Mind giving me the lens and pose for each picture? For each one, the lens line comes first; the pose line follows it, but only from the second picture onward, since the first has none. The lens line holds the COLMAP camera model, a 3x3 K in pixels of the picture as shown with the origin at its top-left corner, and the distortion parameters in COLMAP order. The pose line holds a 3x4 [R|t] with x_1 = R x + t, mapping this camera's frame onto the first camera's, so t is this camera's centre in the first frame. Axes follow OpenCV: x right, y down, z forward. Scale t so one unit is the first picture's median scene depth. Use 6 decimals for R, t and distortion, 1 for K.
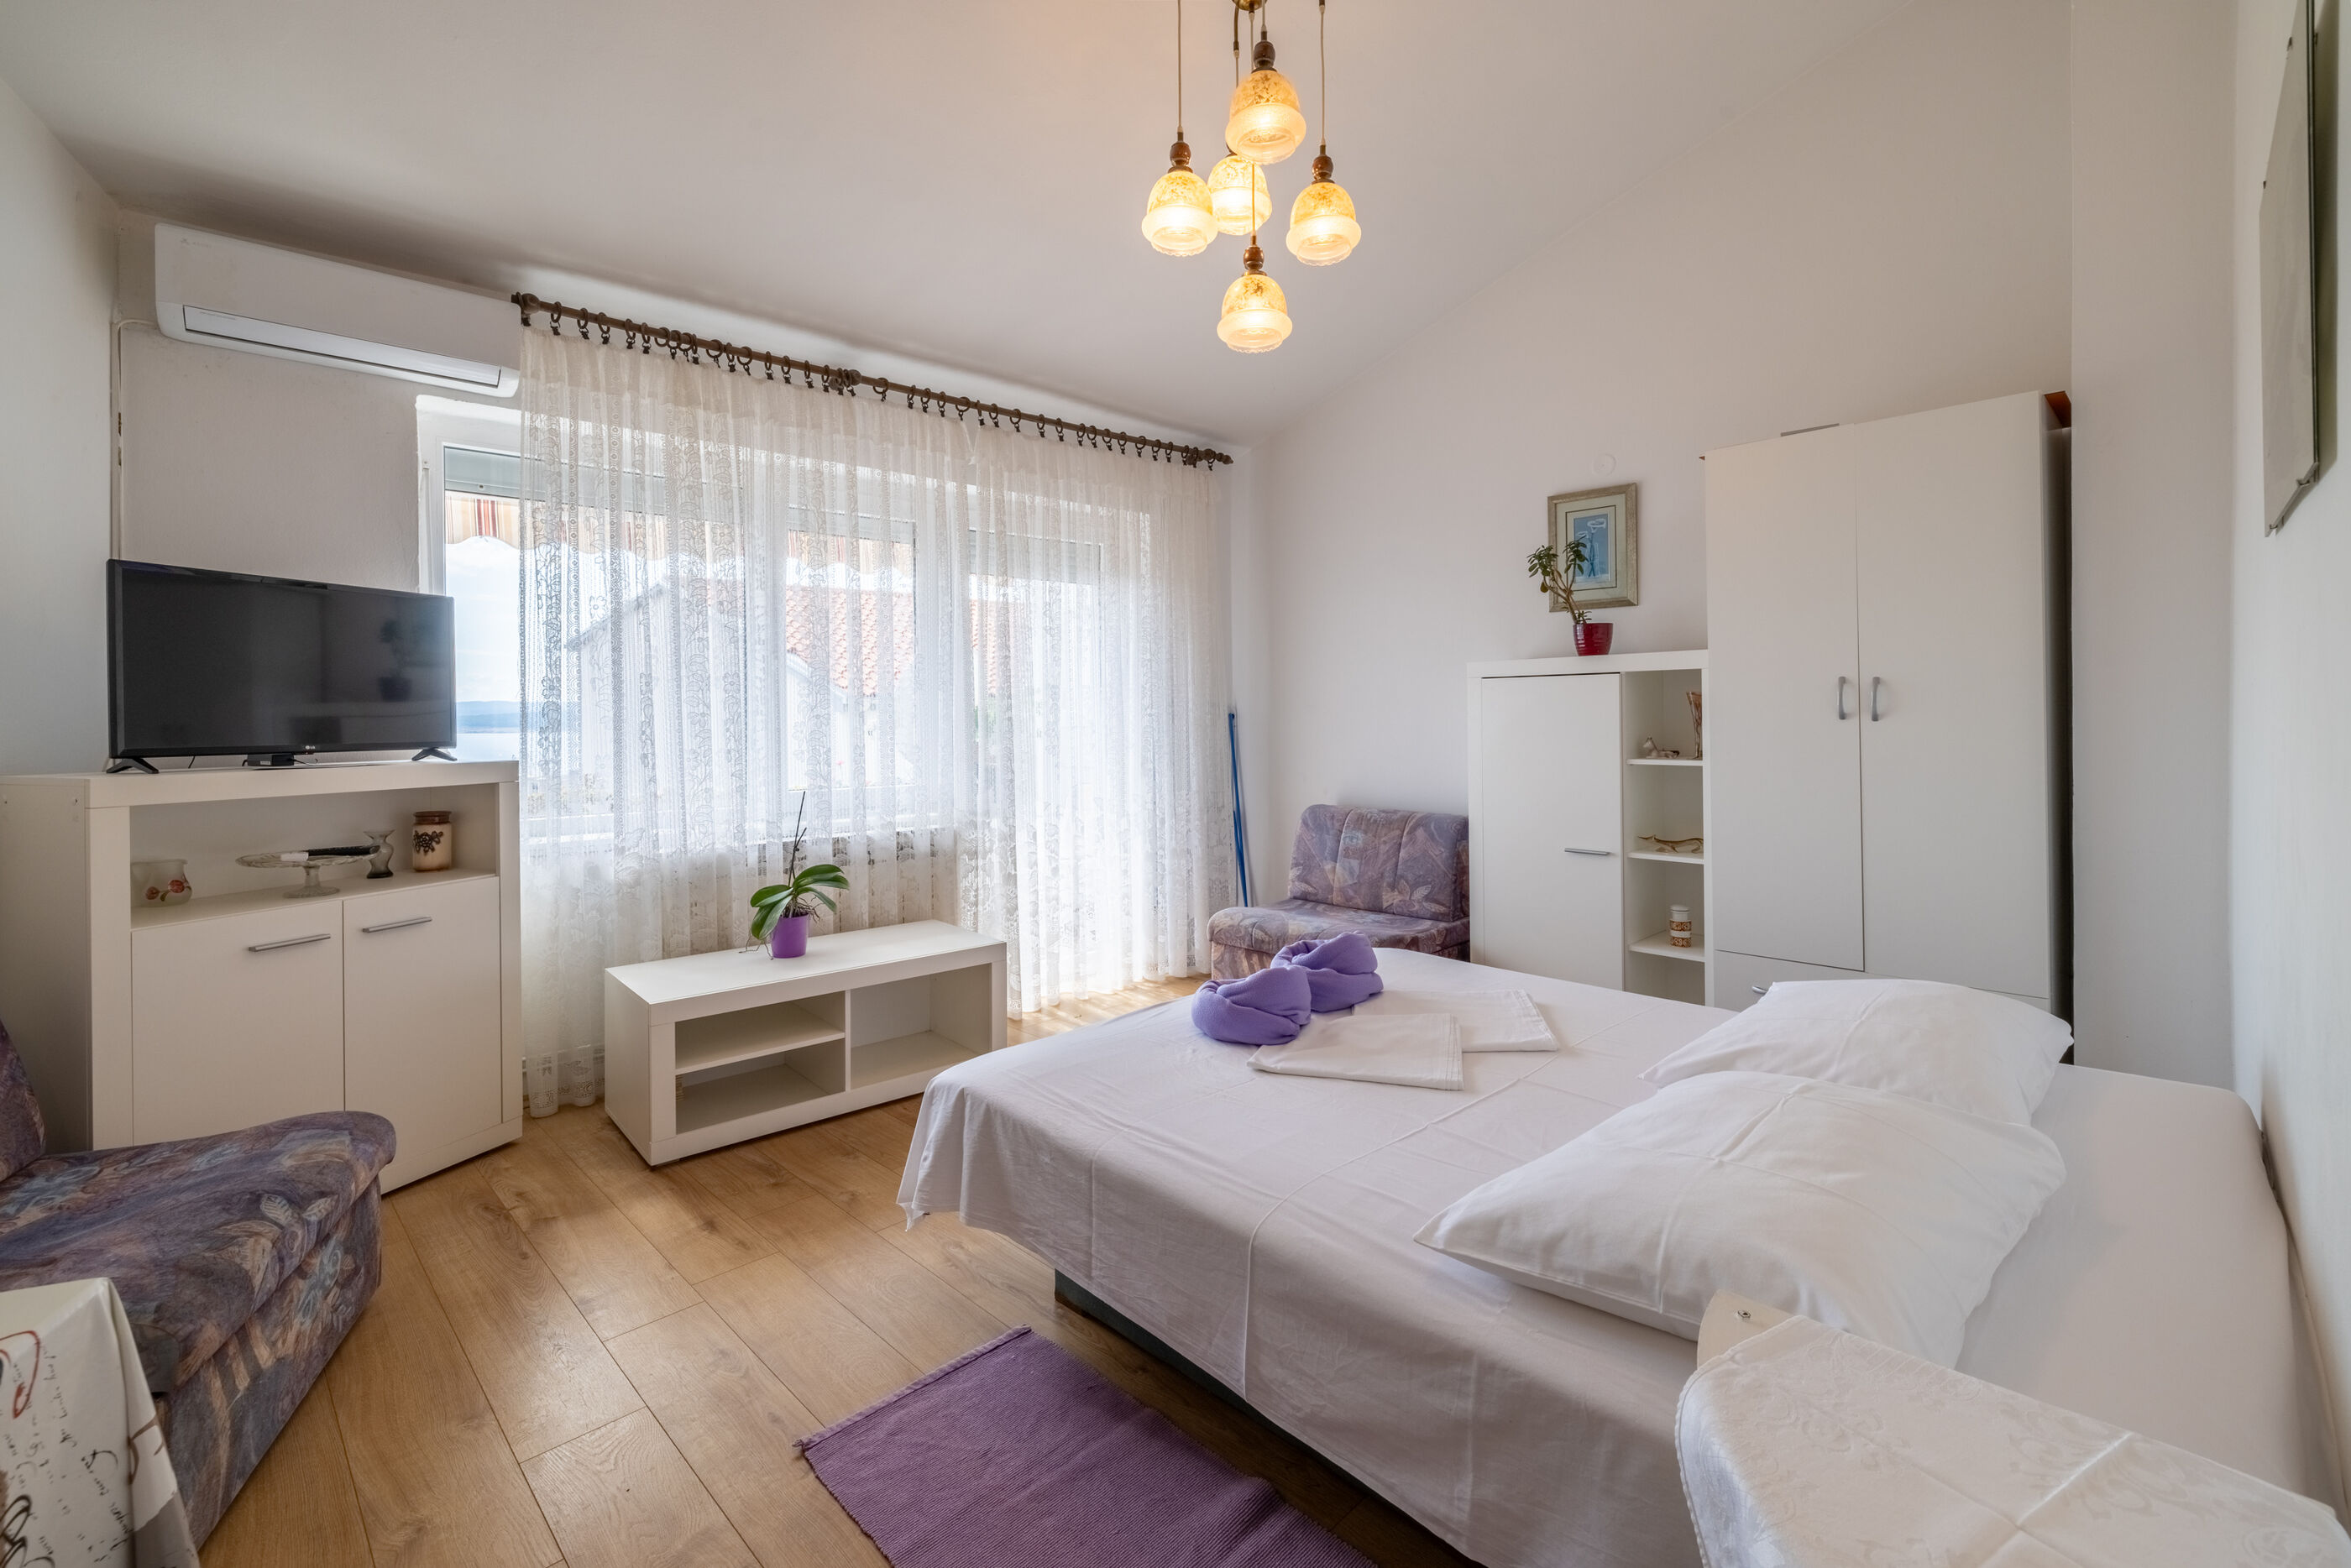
lens RADIAL K [[1016.8, 0, 1167.7], [0, 1016.8, 724.0], [0, 0, 1]] dist [0.002990, 0.000905]
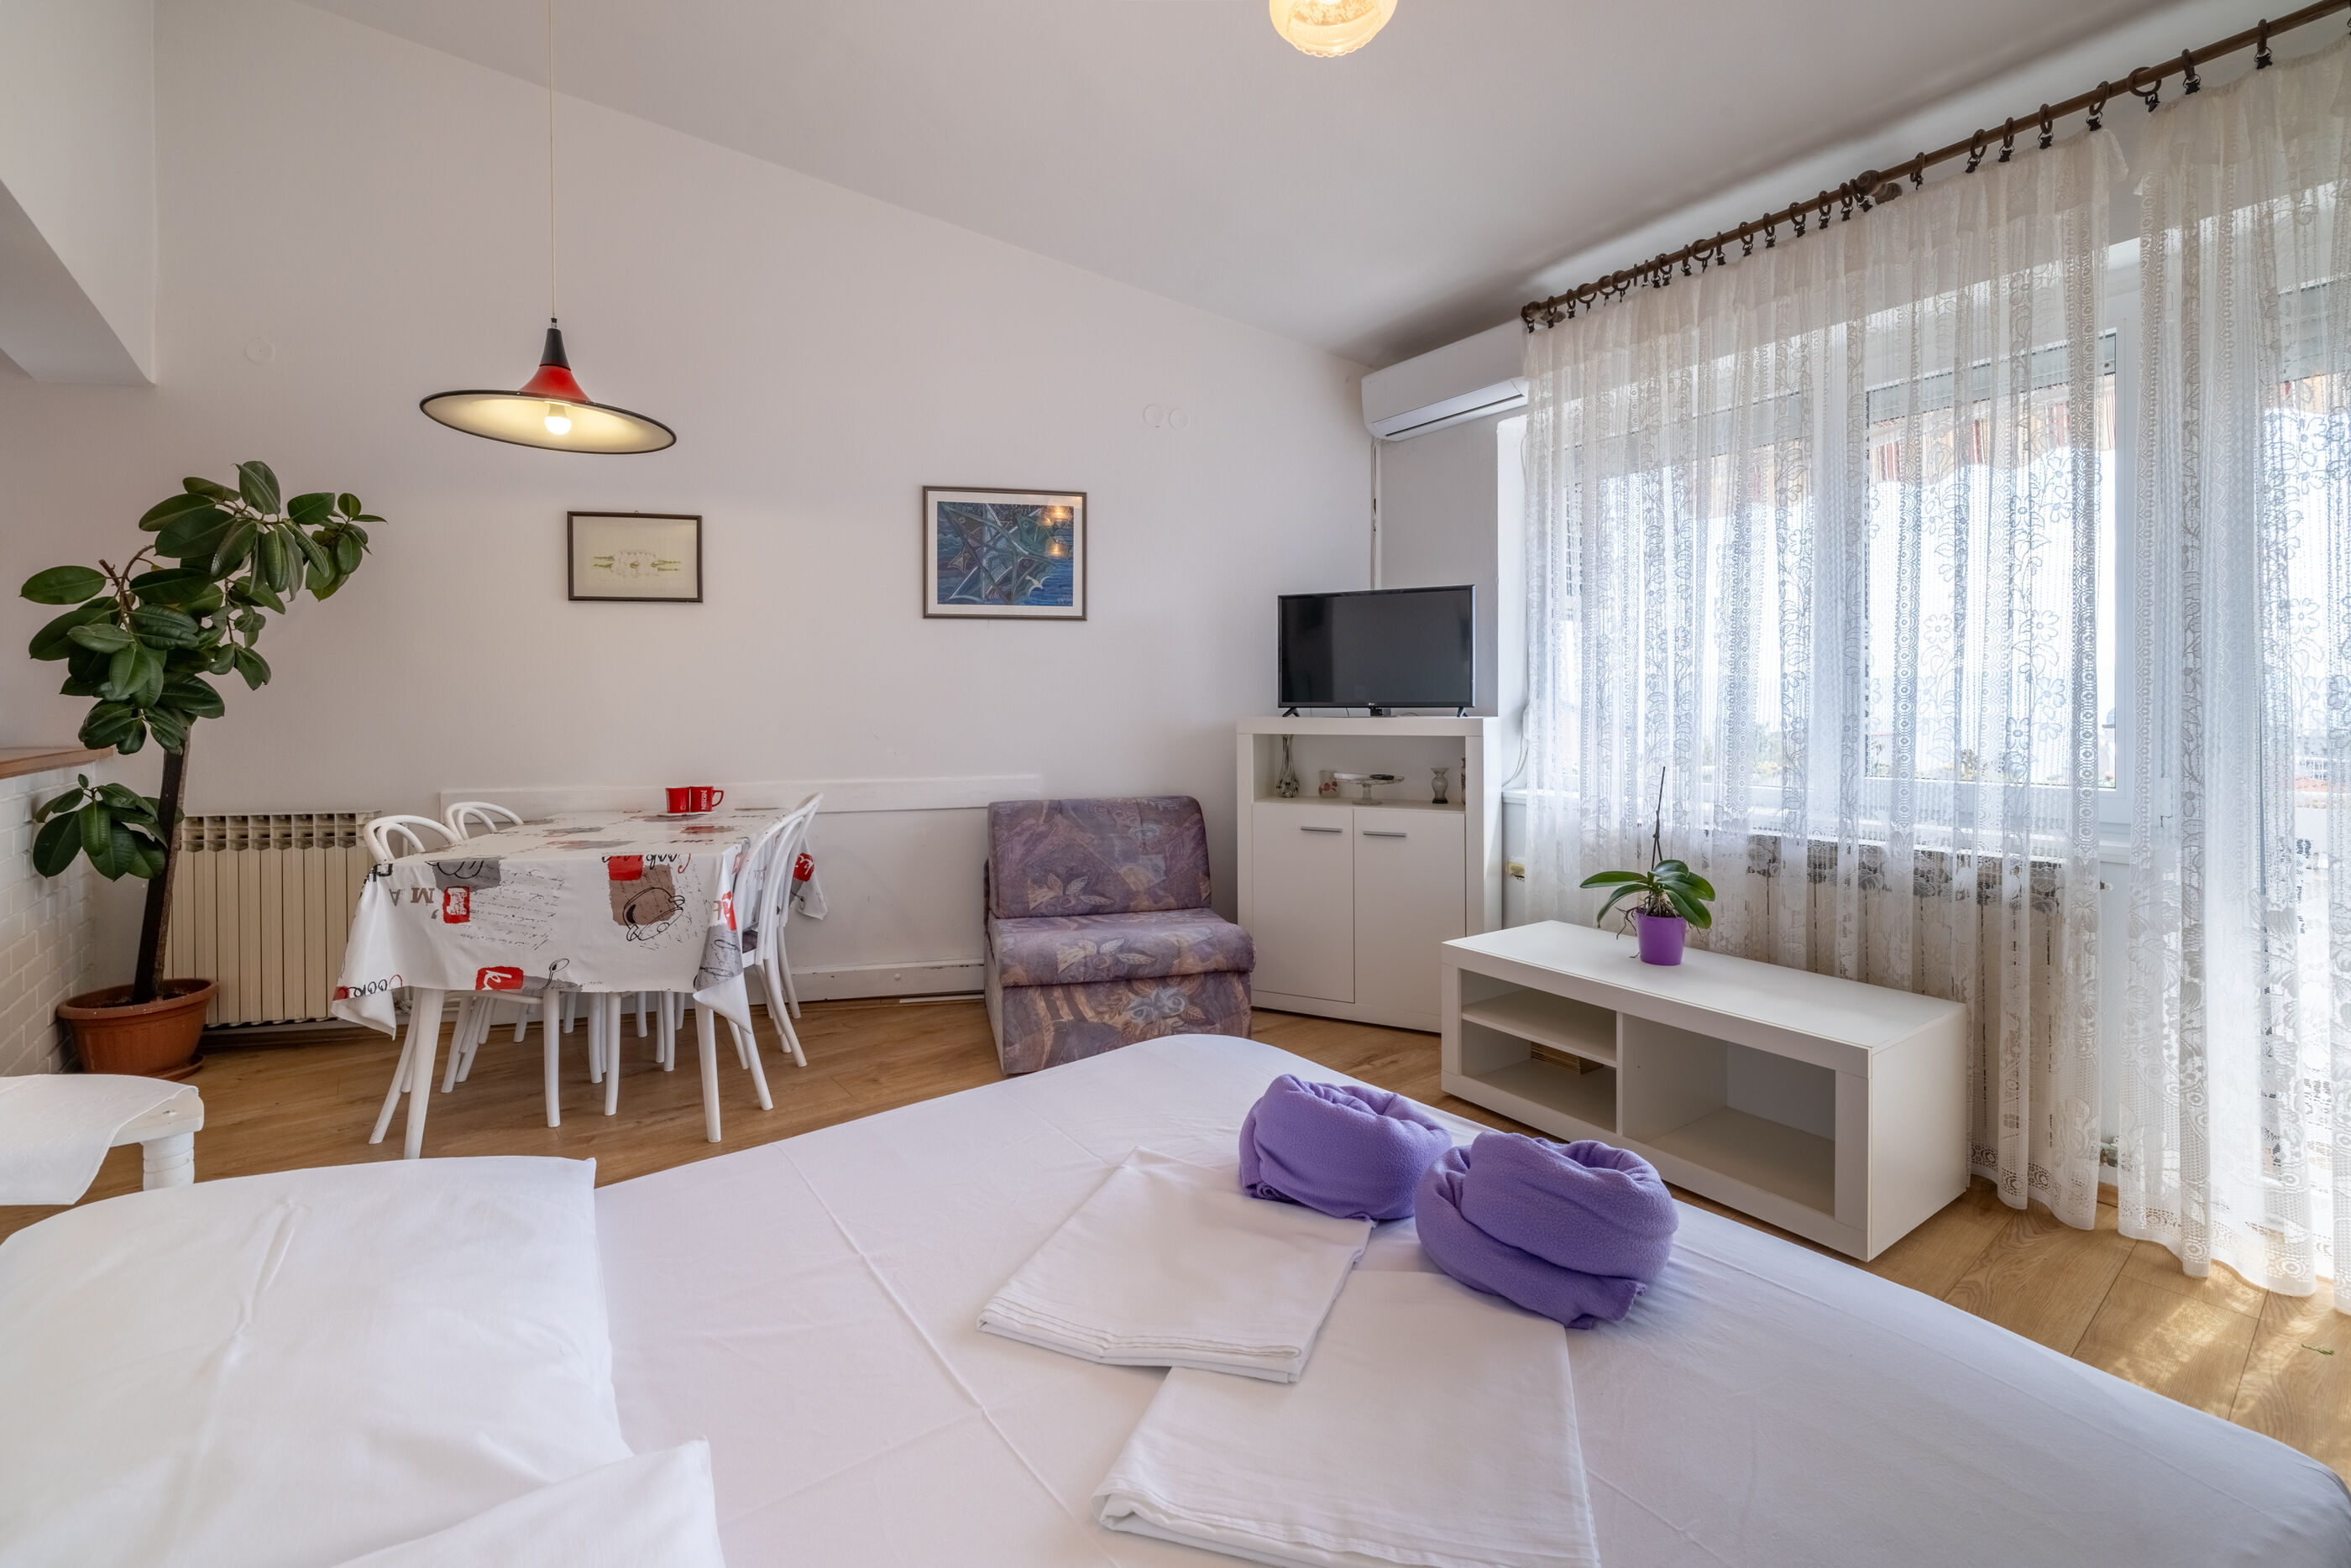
lens RADIAL K [[1016.8, 0, 1202.9], [0, 1016.8, 712.8], [0, 0, 1]] dist [0.002990, 0.000905]
pose [[-0.108656, 0.015940, -0.993952, 0.491186], [-0.000101, 0.999871, 0.016046, 0.009642], [0.994079, 0.001844, -0.108640, 0.707497]]
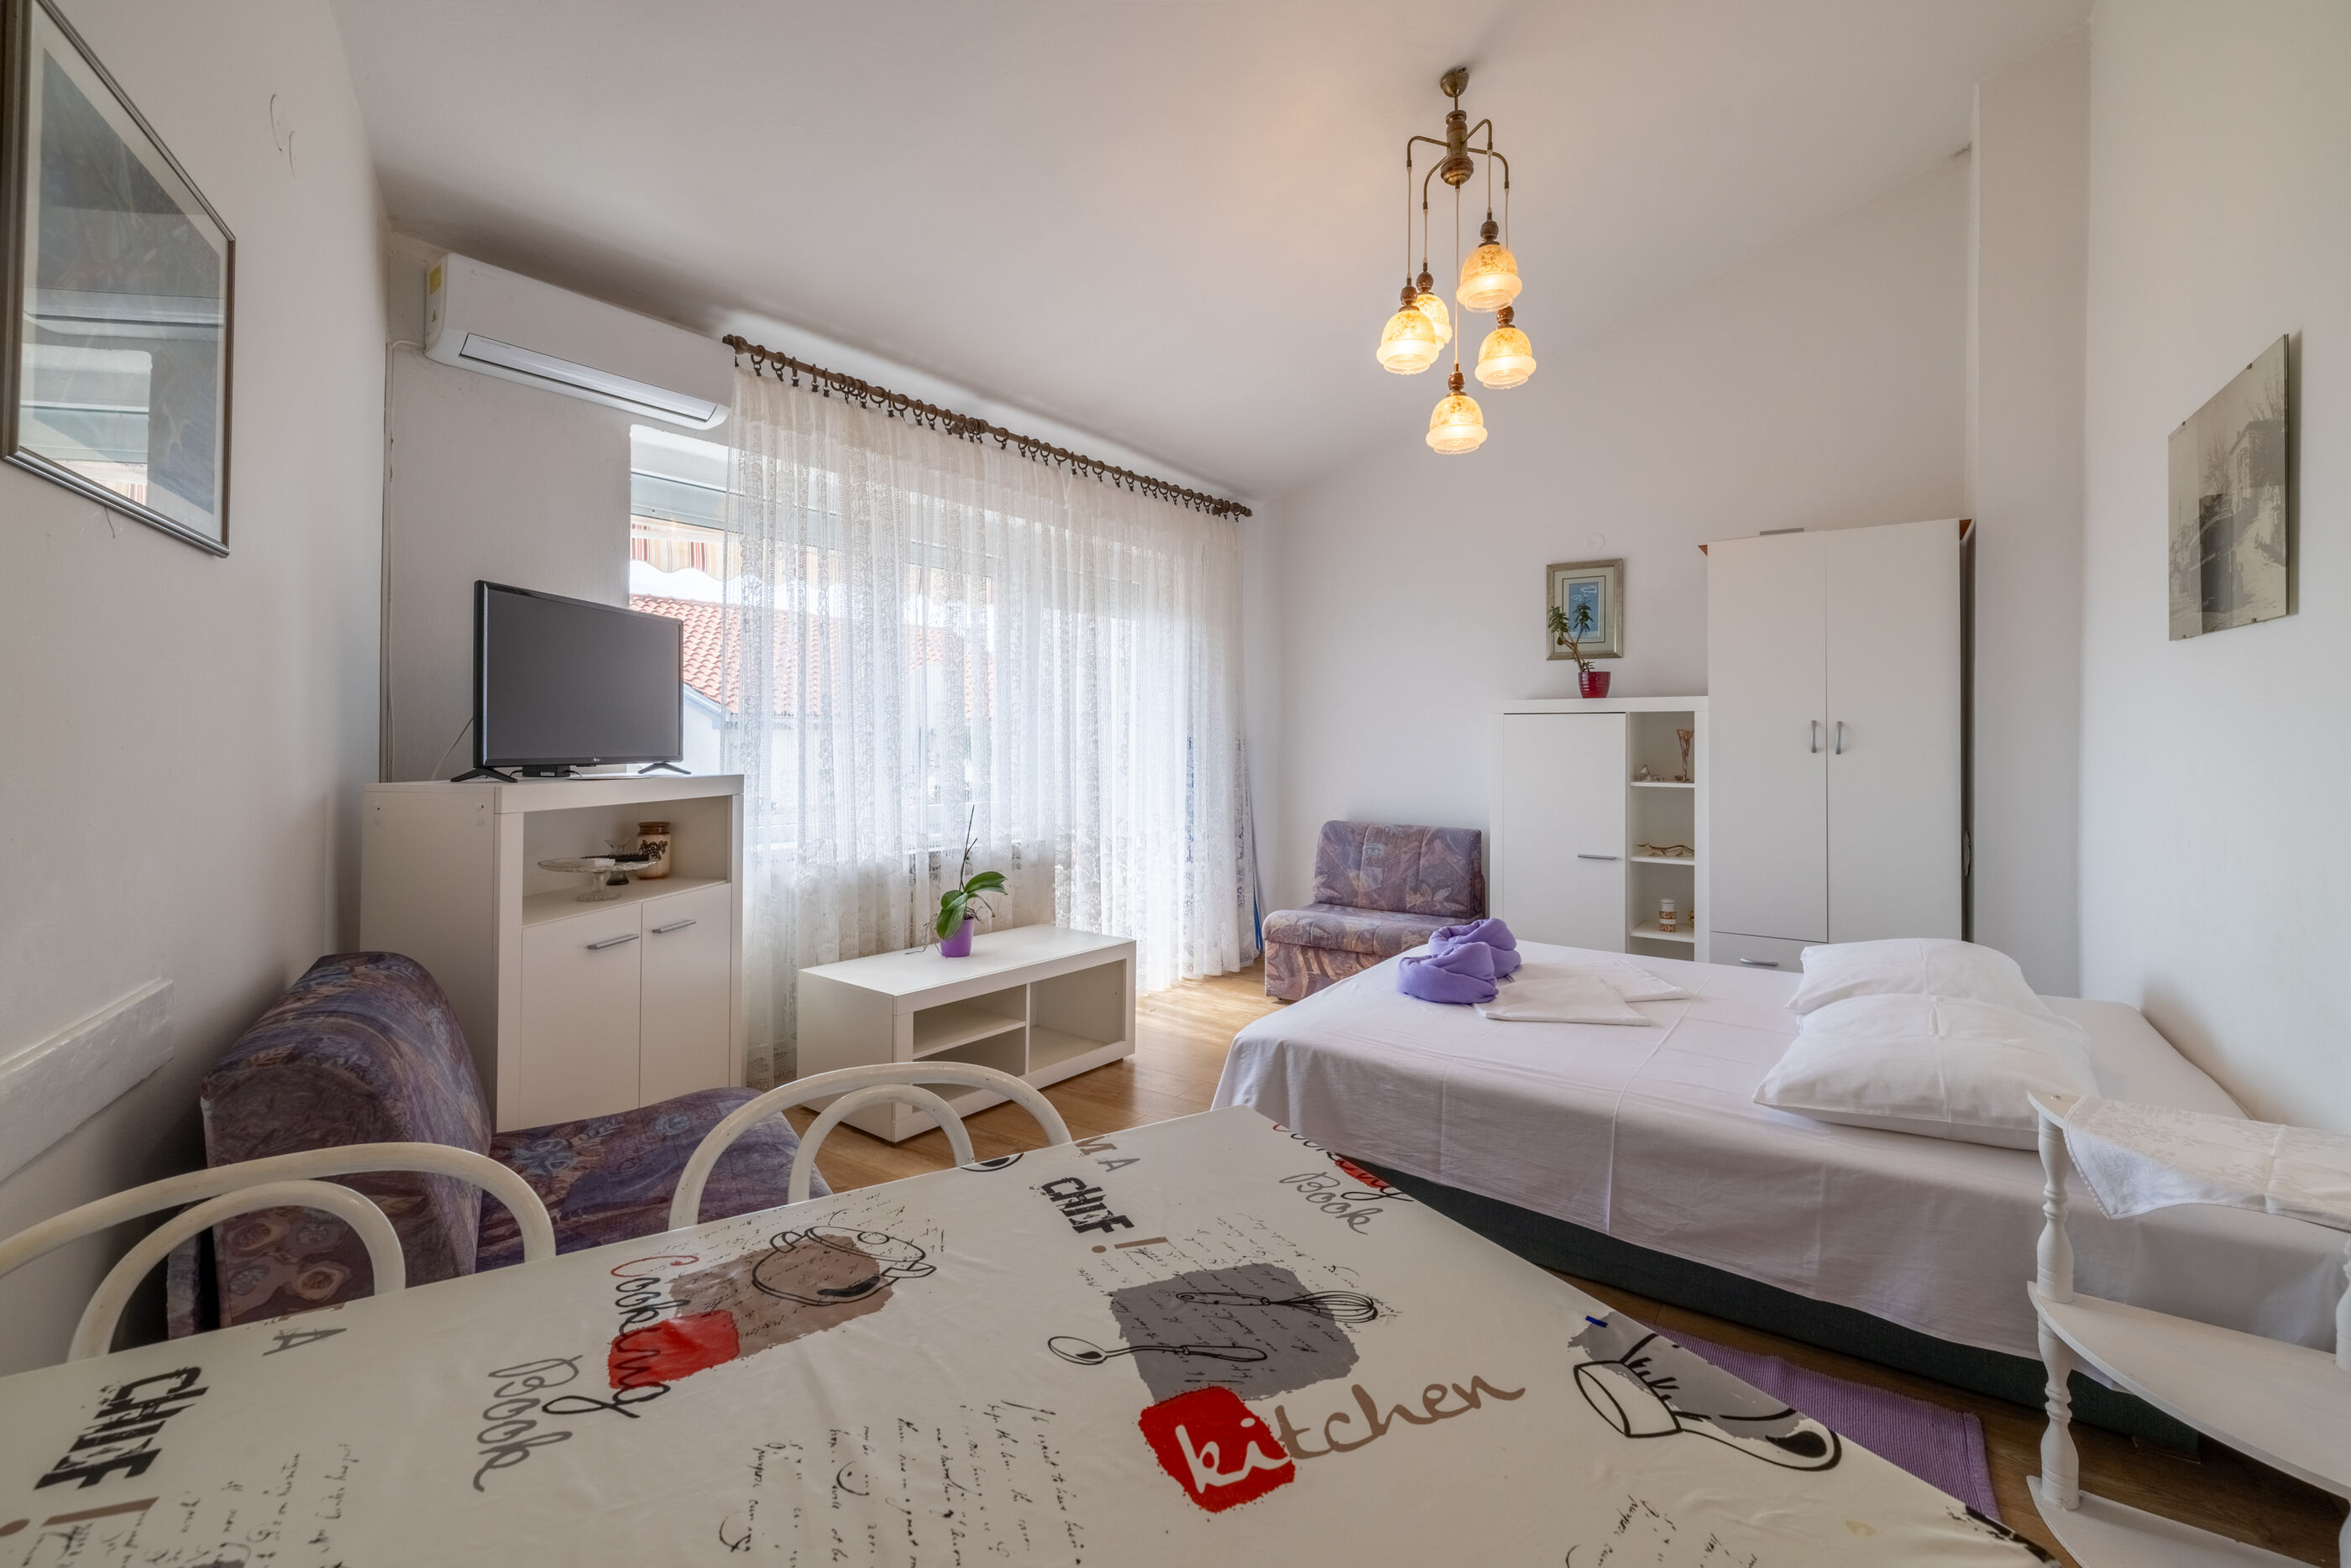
lens RADIAL K [[1016.8, 0, 1170.8], [0, 1016.8, 735.6], [0, 0, 1]] dist [0.002990, 0.000905]
pose [[0.981301, 0.016659, 0.191757, -0.353955], [-0.014351, 0.999807, -0.013420, 0.002640], [-0.191944, 0.010417, 0.981351, -0.118642]]
